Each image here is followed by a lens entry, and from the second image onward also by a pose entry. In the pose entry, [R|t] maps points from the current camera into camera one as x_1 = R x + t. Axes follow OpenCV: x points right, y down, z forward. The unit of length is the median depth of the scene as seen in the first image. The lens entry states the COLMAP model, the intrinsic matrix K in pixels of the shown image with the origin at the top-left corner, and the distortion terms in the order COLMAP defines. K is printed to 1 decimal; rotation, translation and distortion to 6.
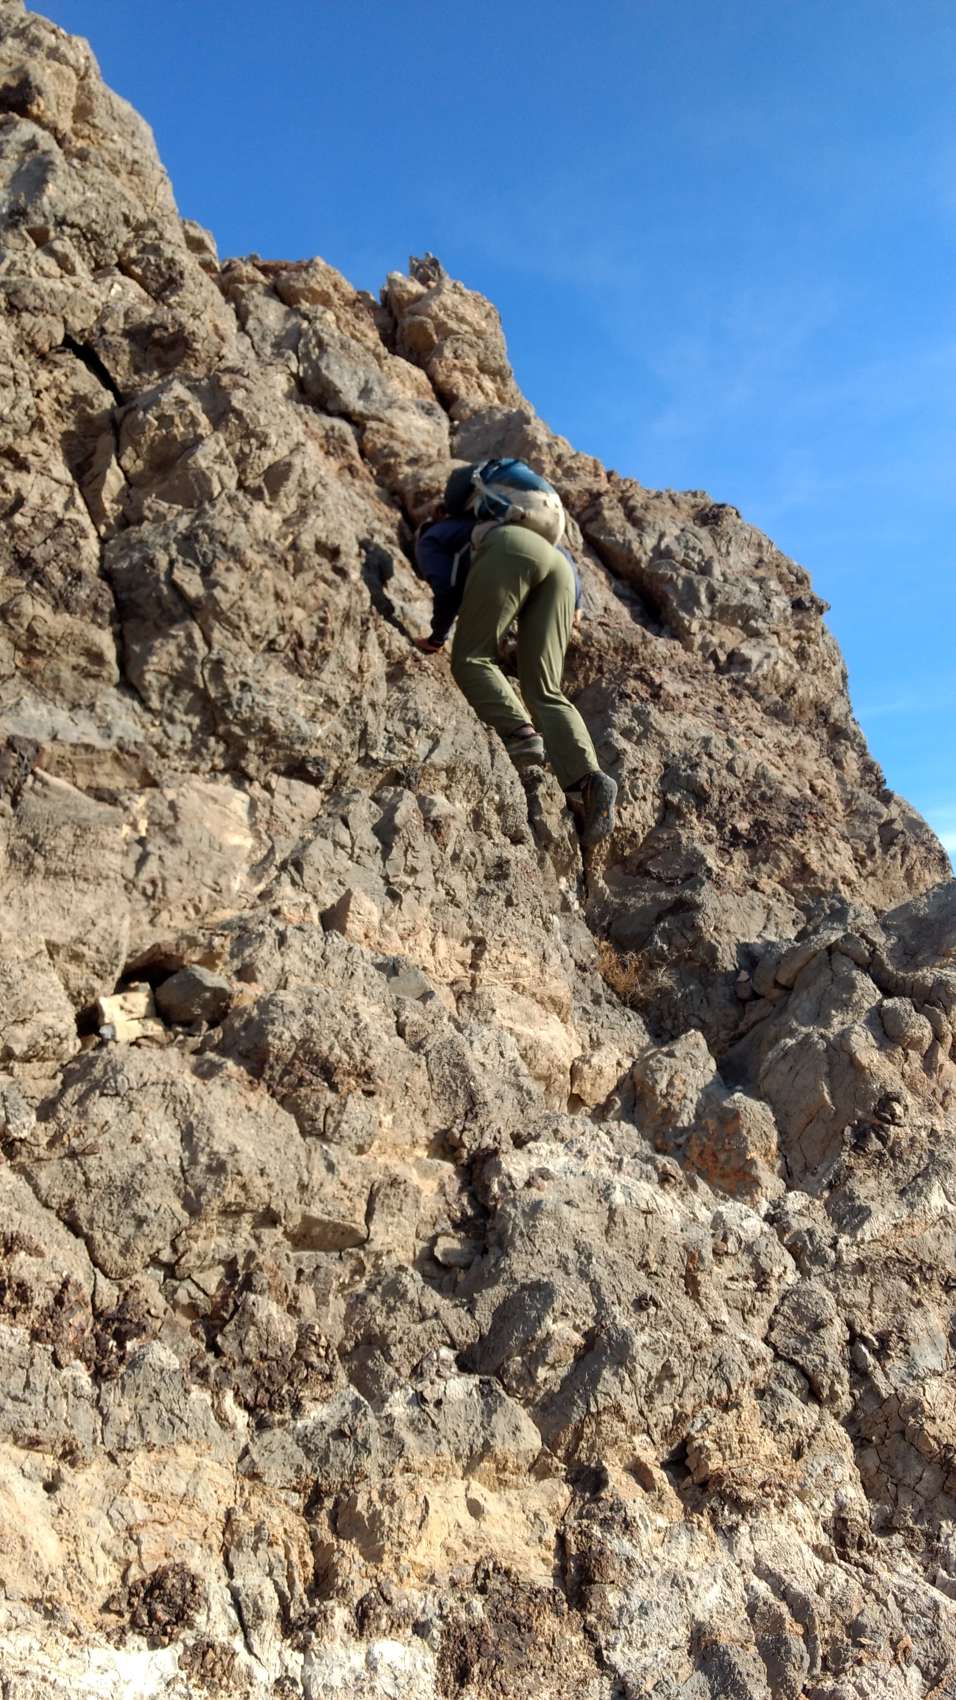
lens RADIAL K [[1378.5, 0, 475.7], [0, 1378.5, 840.4], [0, 0, 1]] dist [0.030287, 0.067862]
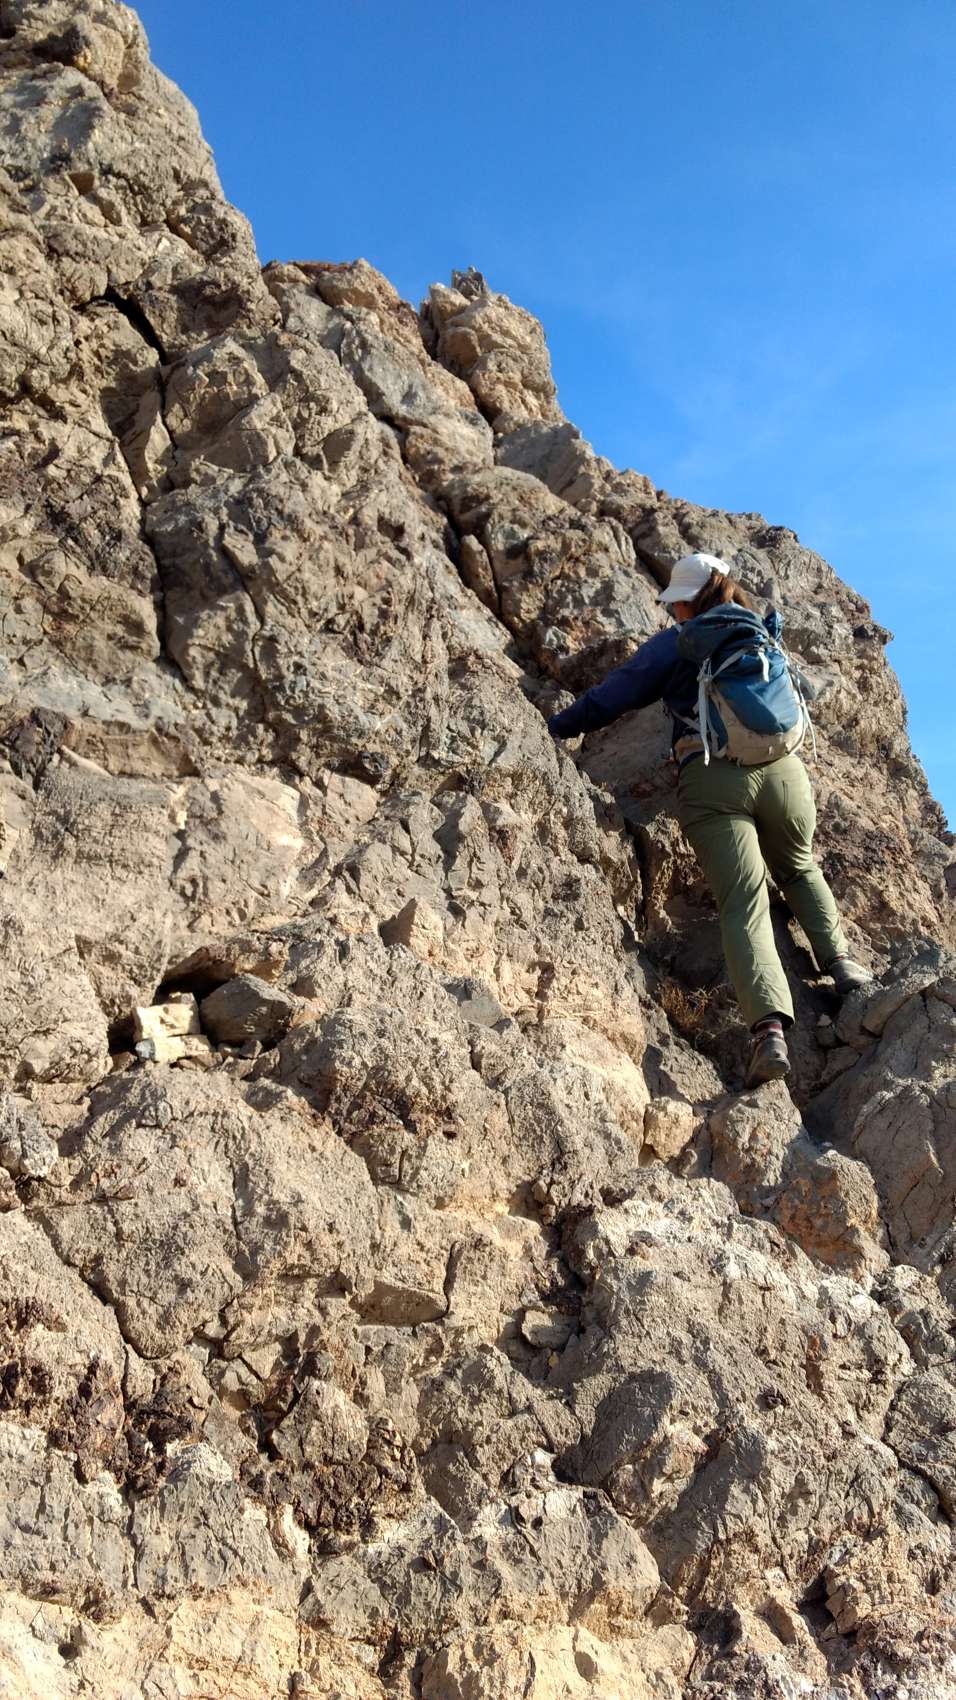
lens RADIAL K [[1378.5, 0, 480.2], [0, 1378.5, 856.0], [0, 0, 1]] dist [0.030287, 0.067862]
pose [[0.999285, 0.037654, 0.003347, -0.051373], [-0.037582, 0.999103, -0.019498, 0.022302], [-0.004078, 0.019358, 0.999804, 0.119955]]
